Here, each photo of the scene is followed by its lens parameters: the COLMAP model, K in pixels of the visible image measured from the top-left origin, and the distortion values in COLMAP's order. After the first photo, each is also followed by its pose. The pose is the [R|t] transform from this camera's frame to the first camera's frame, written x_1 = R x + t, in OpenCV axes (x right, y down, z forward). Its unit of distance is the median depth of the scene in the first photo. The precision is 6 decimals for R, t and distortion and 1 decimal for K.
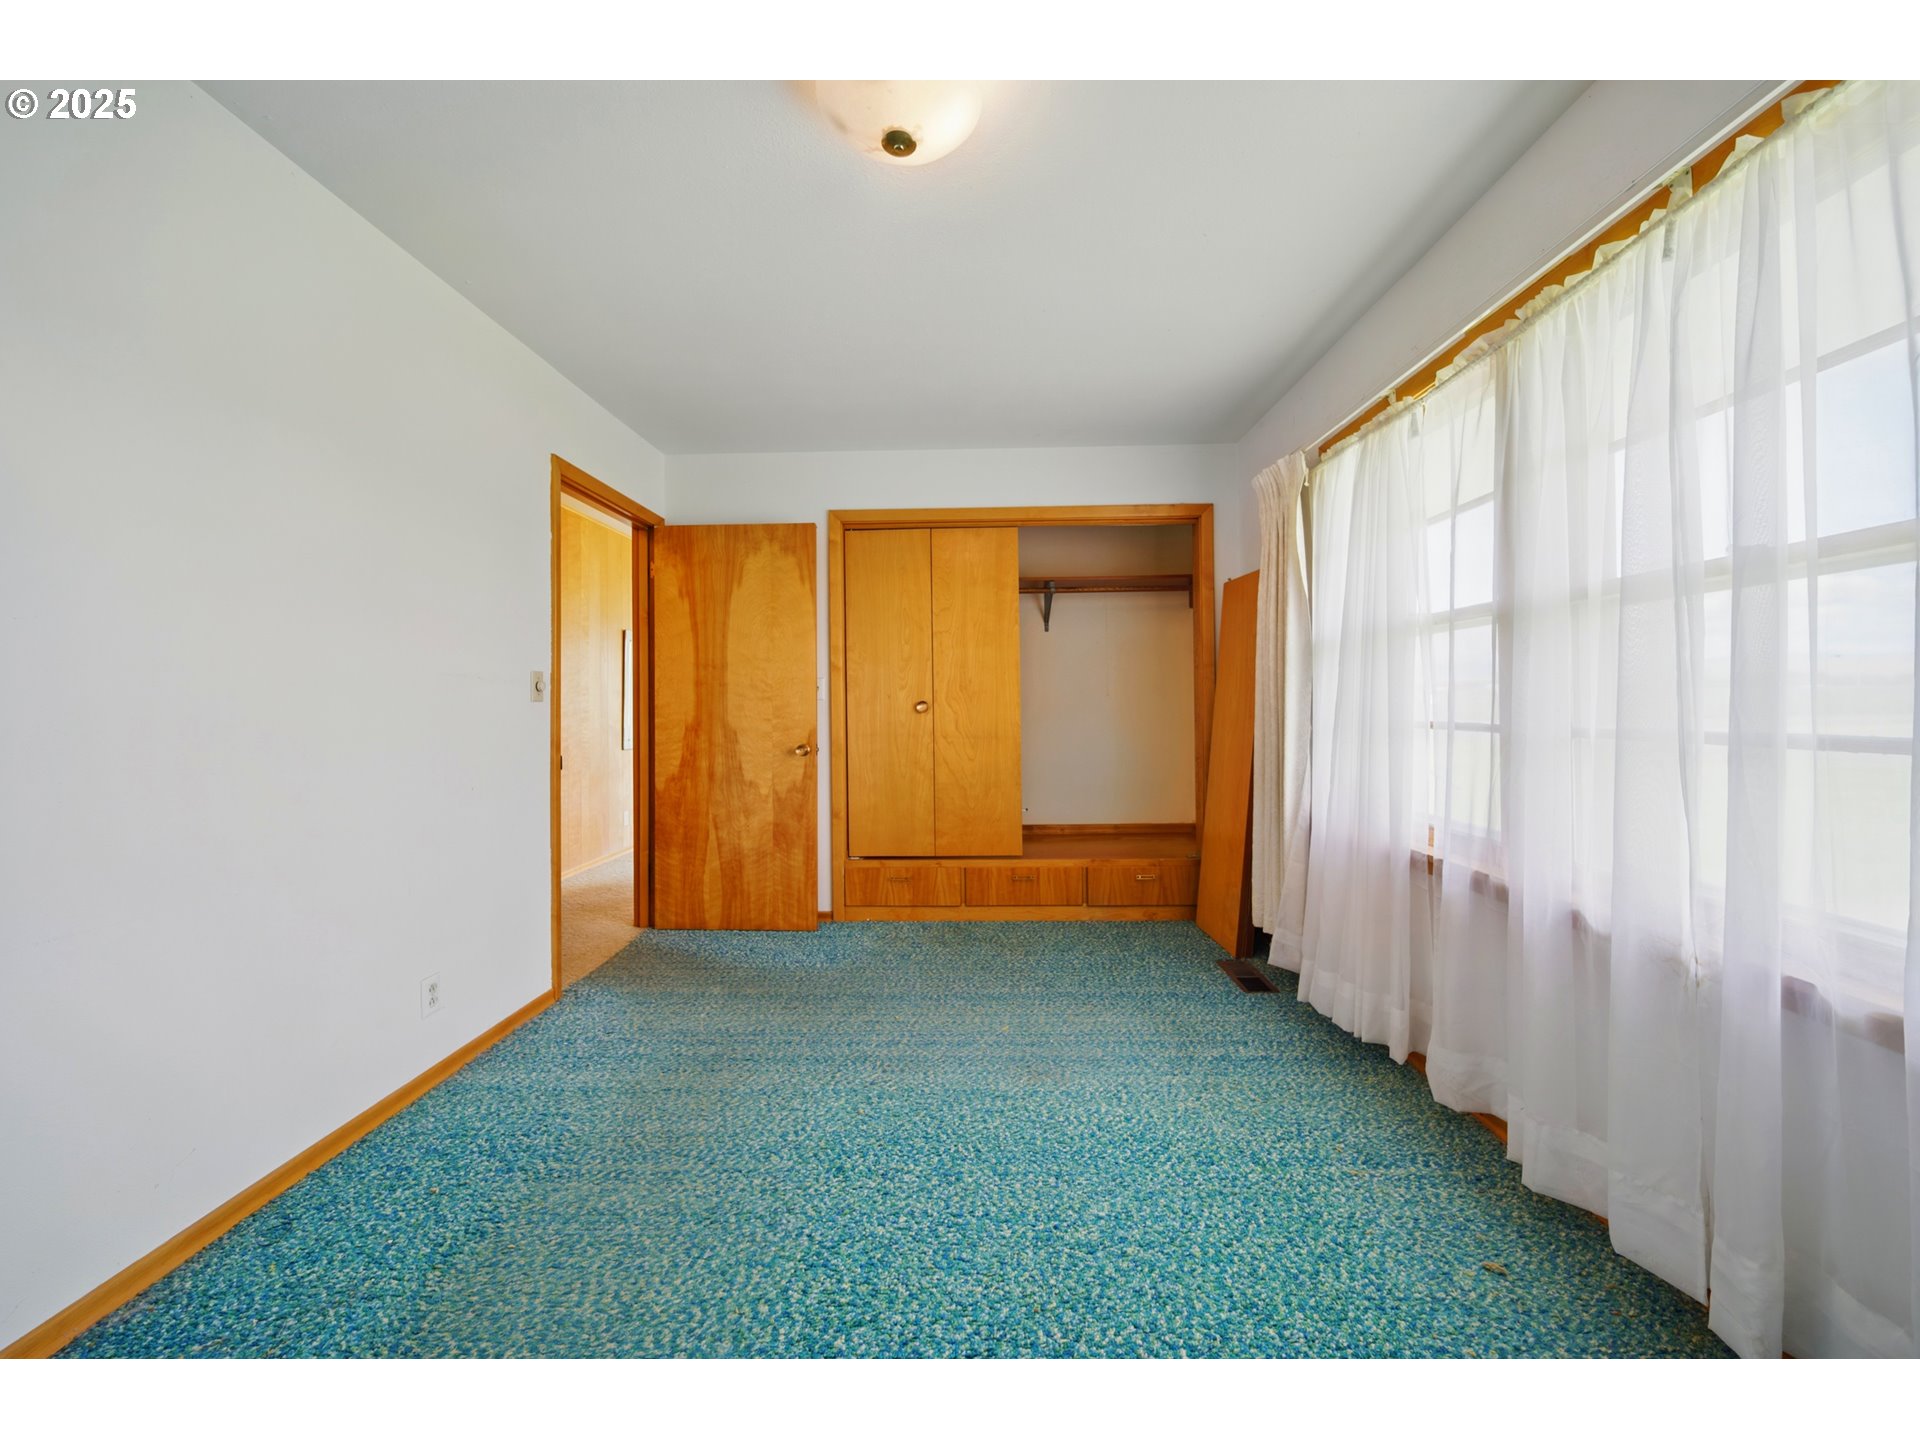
lens RADIAL K [[674.7, 0, 955.4], [0, 674.7, 704.1], [0, 0, 1]] dist [0.009848, -0.000007]
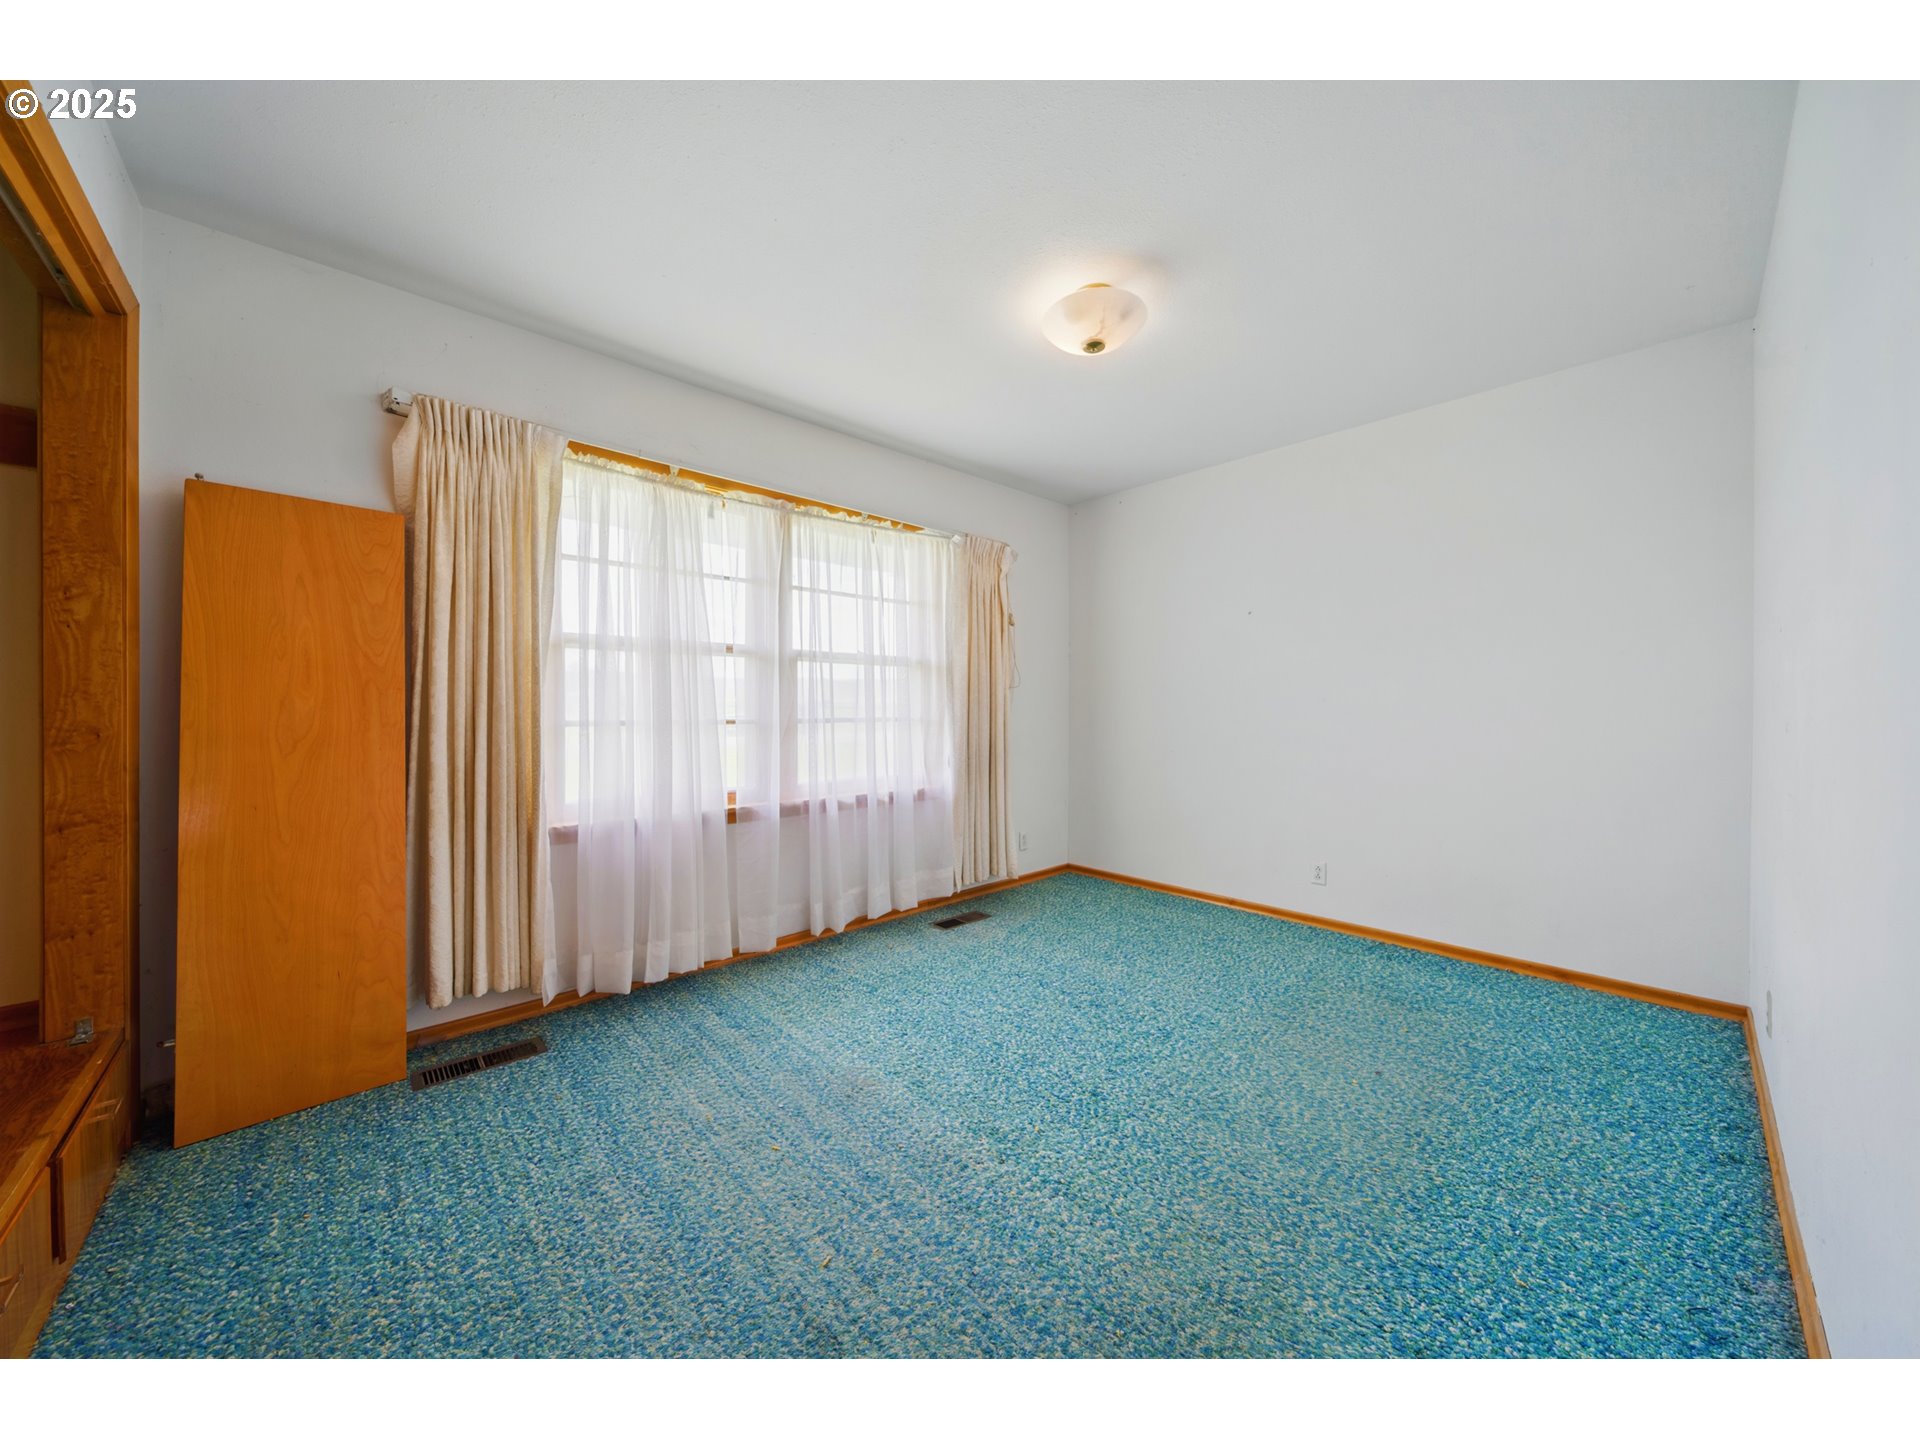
lens RADIAL K [[674.7, 0, 955.4], [0, 674.7, 704.1], [0, 0, 1]] dist [0.009848, -0.000007]
pose [[-0.687068, 0.012672, 0.726483, -0.799367], [0.004565, 0.999903, -0.013124, 0.018724], [-0.726579, -0.005701, -0.687059, 1.832946]]
